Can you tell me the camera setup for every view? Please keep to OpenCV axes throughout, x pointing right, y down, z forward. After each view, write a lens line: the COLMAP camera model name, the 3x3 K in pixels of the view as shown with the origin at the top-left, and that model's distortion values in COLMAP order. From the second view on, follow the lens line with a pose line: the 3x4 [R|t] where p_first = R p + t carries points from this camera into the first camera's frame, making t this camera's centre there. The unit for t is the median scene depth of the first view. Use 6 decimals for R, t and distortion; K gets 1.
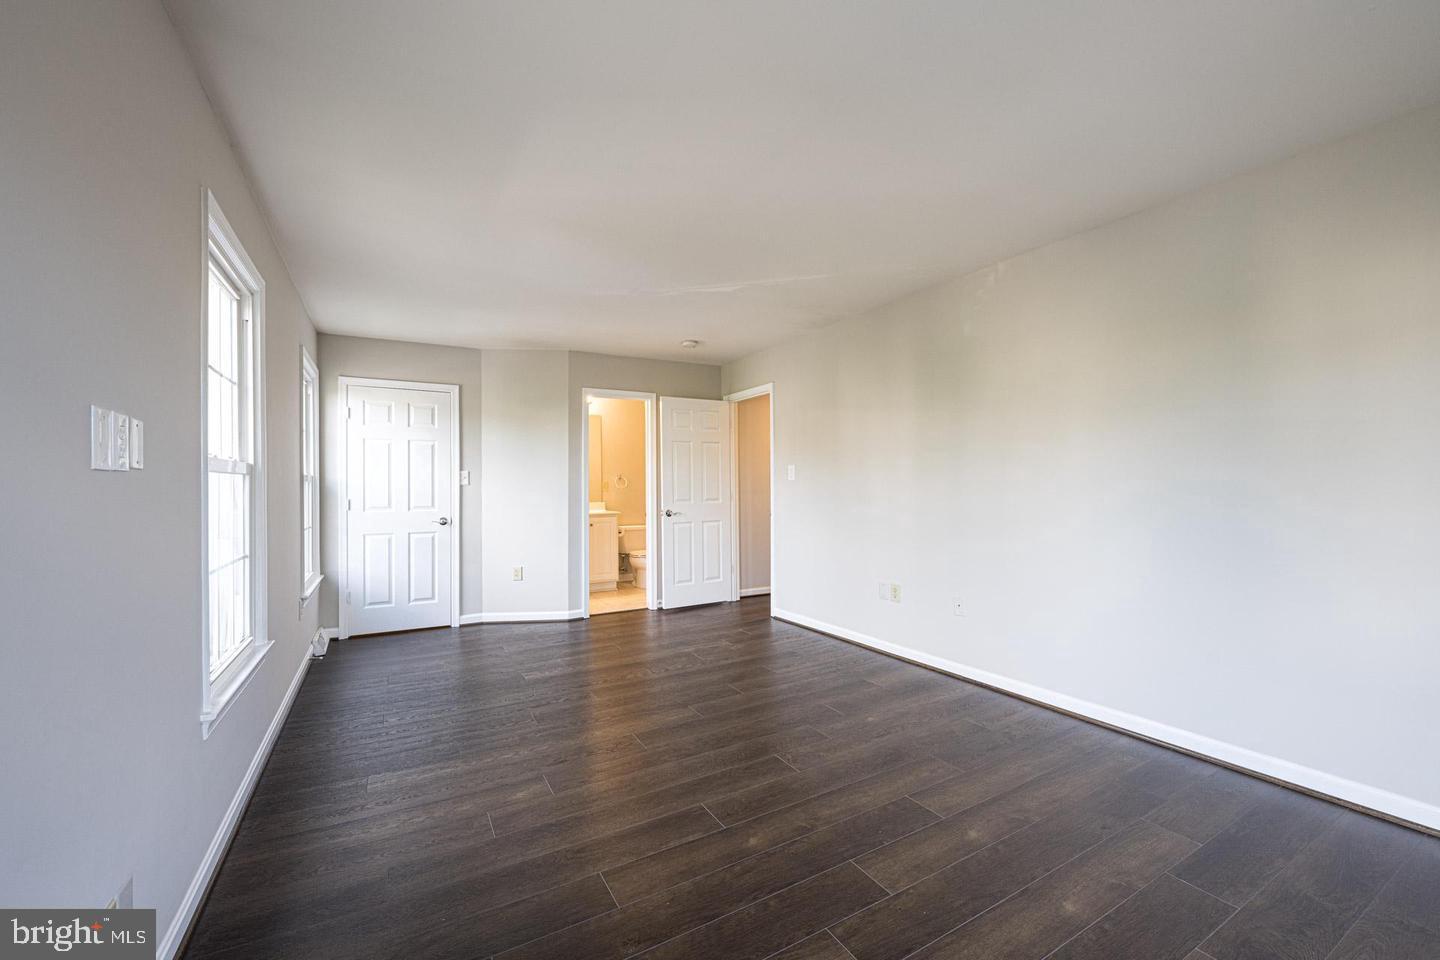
lens RADIAL K [[572.0, 0, 722.5], [0, 572.0, 486.7], [0, 0, 1]] dist [-0.003076, 0.000966]
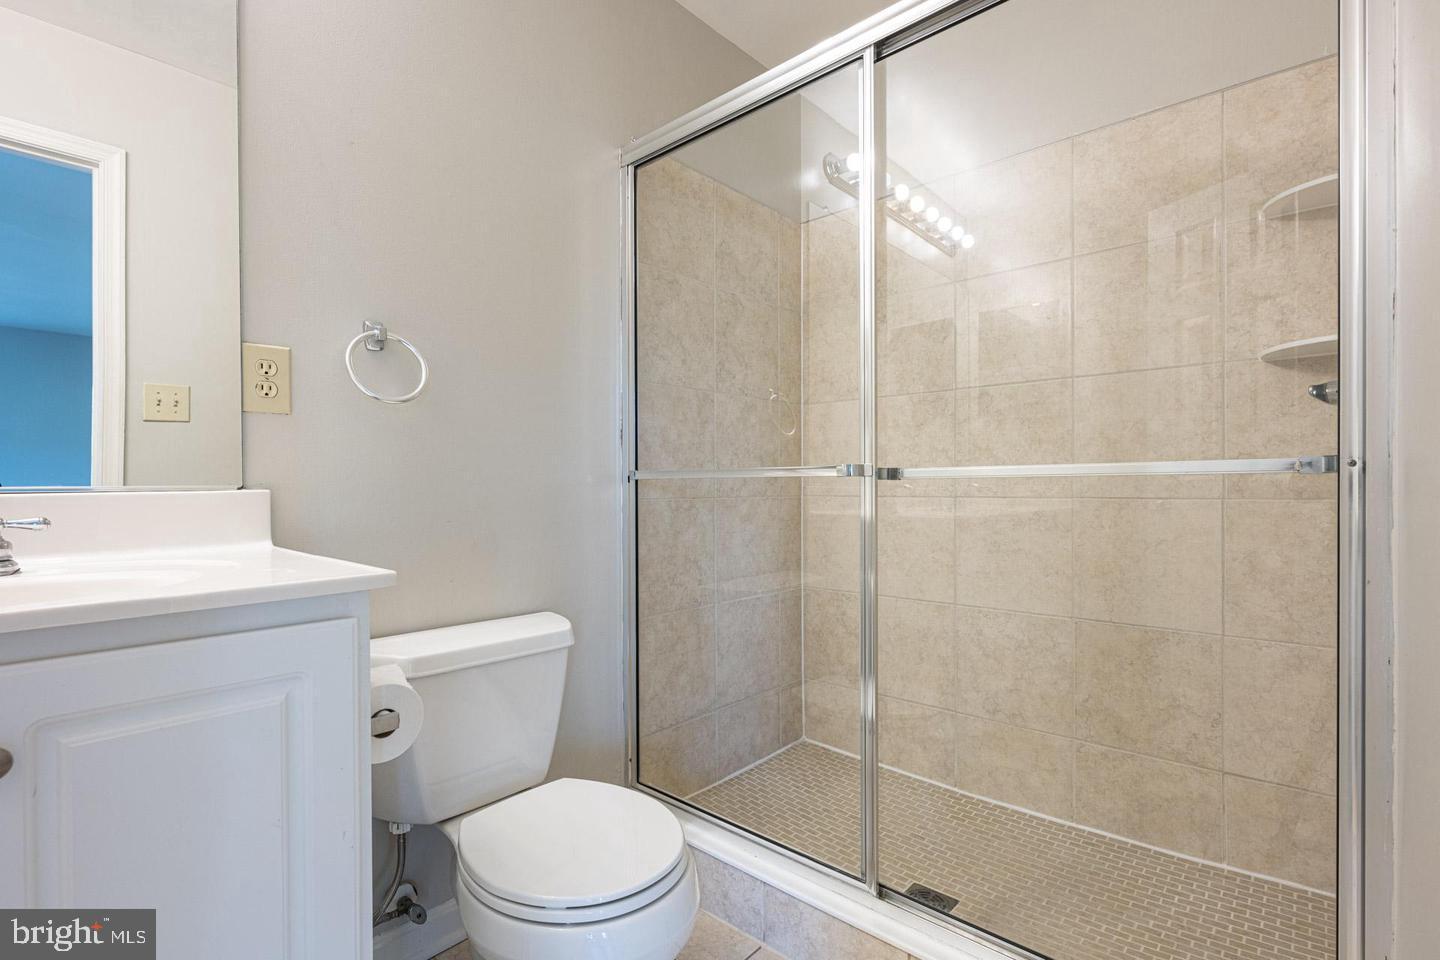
lens RADIAL K [[668.6, 0, 724.1], [0, 668.6, 487.8], [0, 0, 1]] dist [-0.005061, 0.000198]
pose [[0.950299, -0.001800, 0.311334, -0.151975], [-0.000798, 0.999966, 0.008216, 0.025452], [-0.311338, -0.008056, 0.950265, 0.826686]]
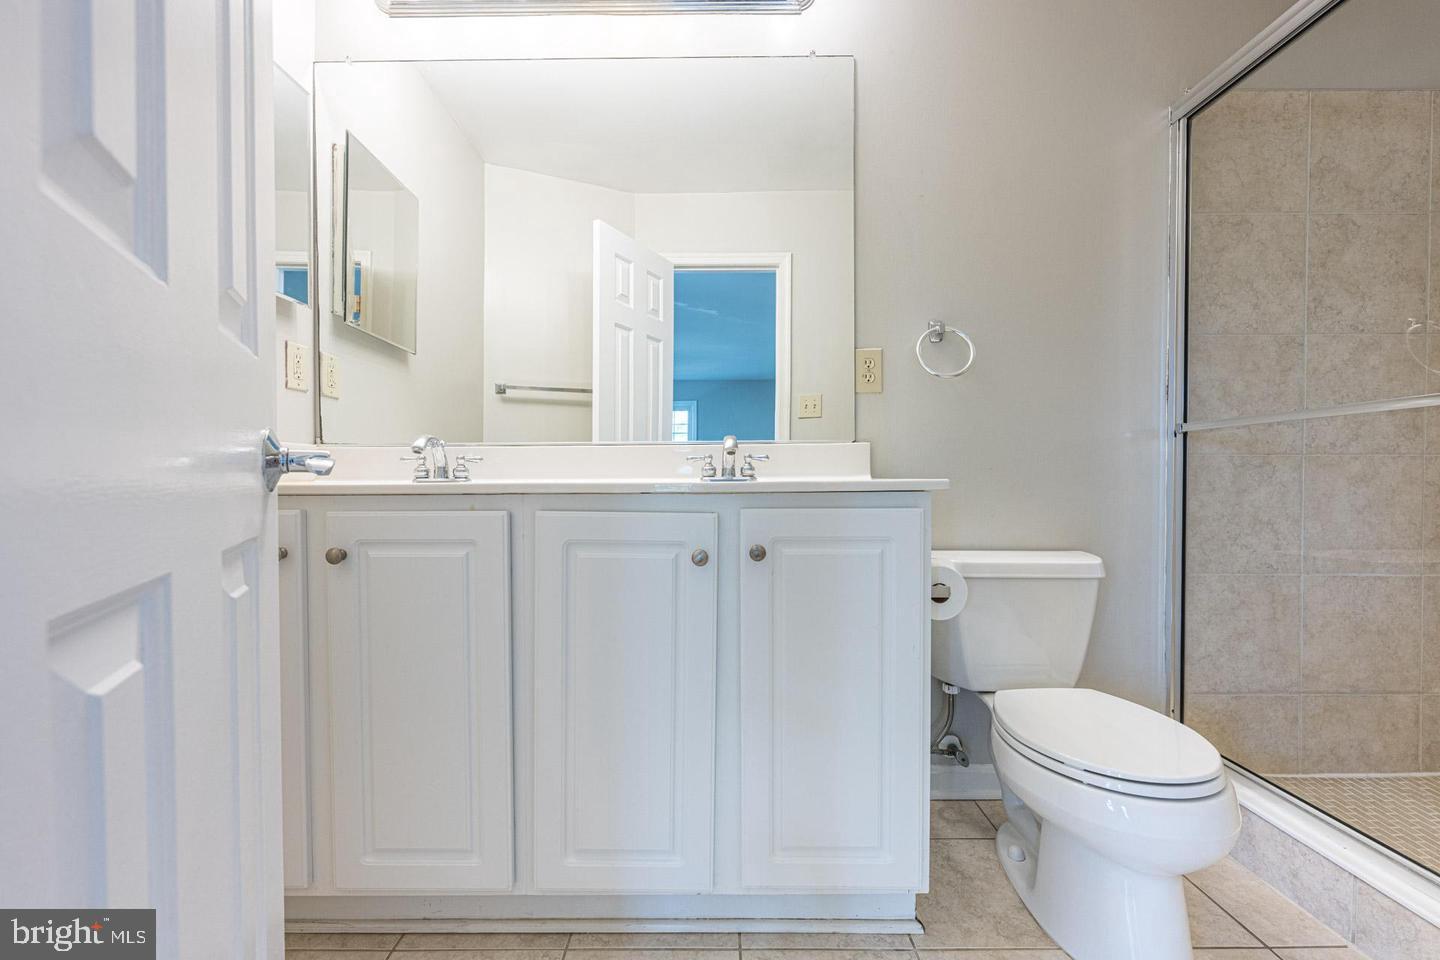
lens RADIAL K [[572.0, 0, 712.5], [0, 572.0, 481.4], [0, 0, 1]] dist [-0.003076, 0.000966]
pose [[0.858904, 0.008472, -0.512067, -0.146953], [0.000054, 0.999862, 0.016631, 0.040422], [0.512137, -0.014312, 0.858784, 0.798085]]
